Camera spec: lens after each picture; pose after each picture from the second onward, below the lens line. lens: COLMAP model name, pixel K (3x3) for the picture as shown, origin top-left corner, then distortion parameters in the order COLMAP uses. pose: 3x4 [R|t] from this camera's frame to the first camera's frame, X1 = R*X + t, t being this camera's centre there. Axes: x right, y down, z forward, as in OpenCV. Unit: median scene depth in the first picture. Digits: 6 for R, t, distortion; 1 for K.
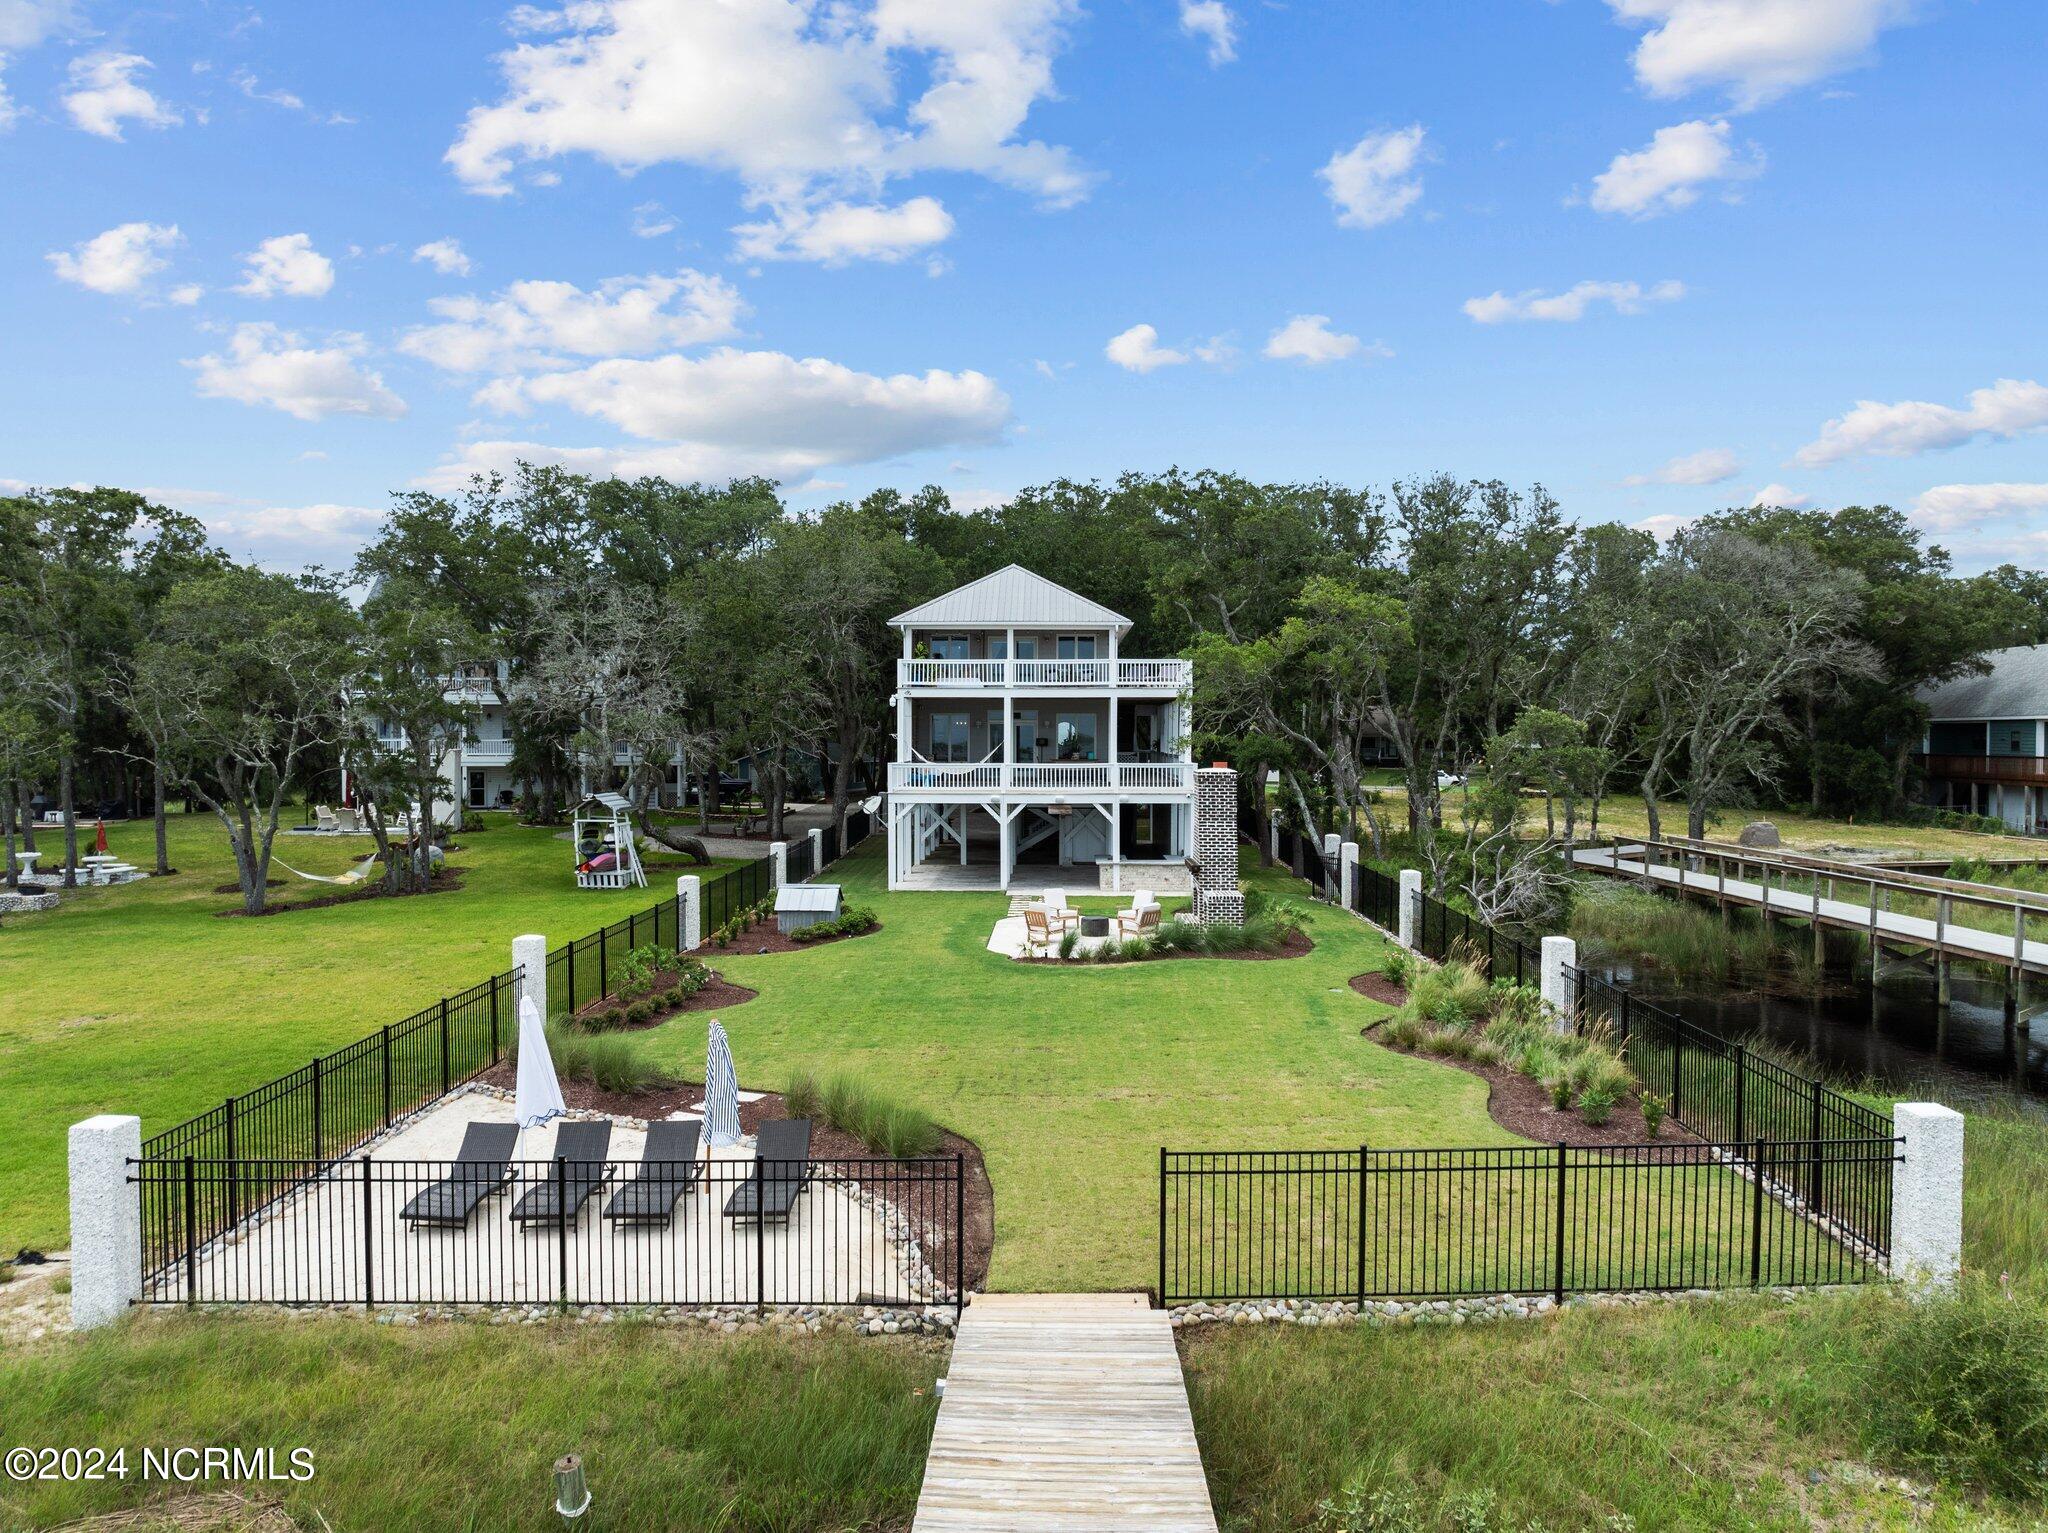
lens RADIAL K [[1418.2, 0, 1035.6], [0, 1418.2, 775.3], [0, 0, 1]] dist [-0.006817, 0.000387]
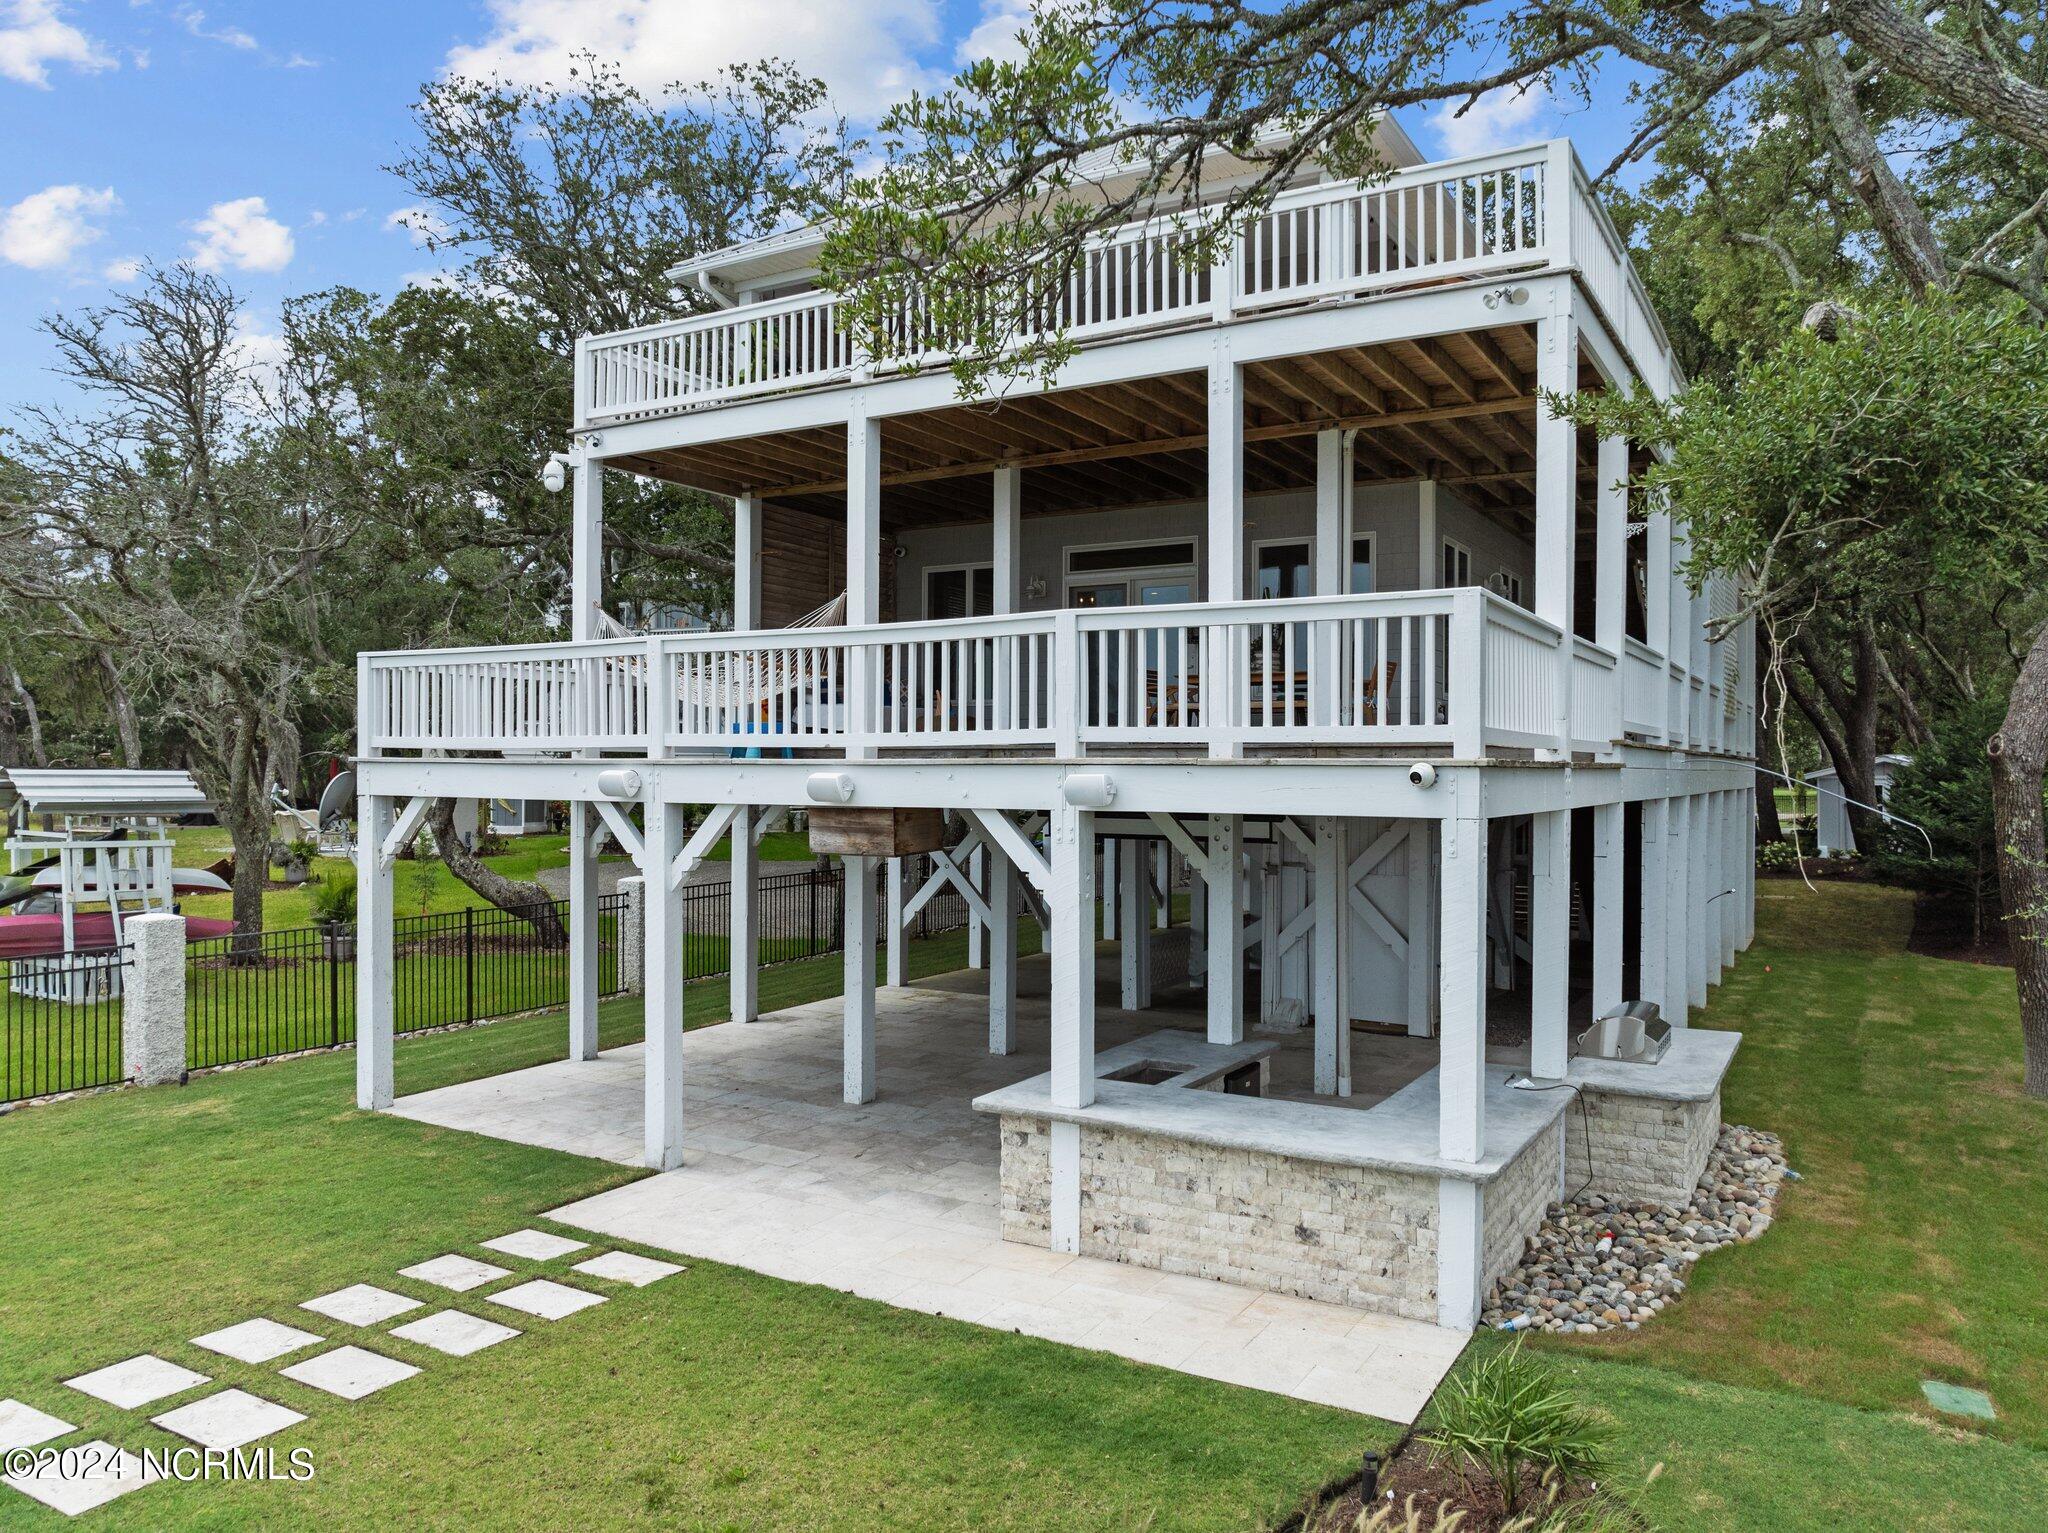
lens RADIAL K [[1452.9, 0, 1034.4], [0, 1452.9, 757.5], [0, 0, 1]] dist [-0.047445, 0.018264]
pose [[0.870800, 0.000487, -0.491638, 0.144101], [-0.018424, 0.999329, -0.031643, 0.017655], [0.491293, 0.036612, 0.870225, 0.770649]]
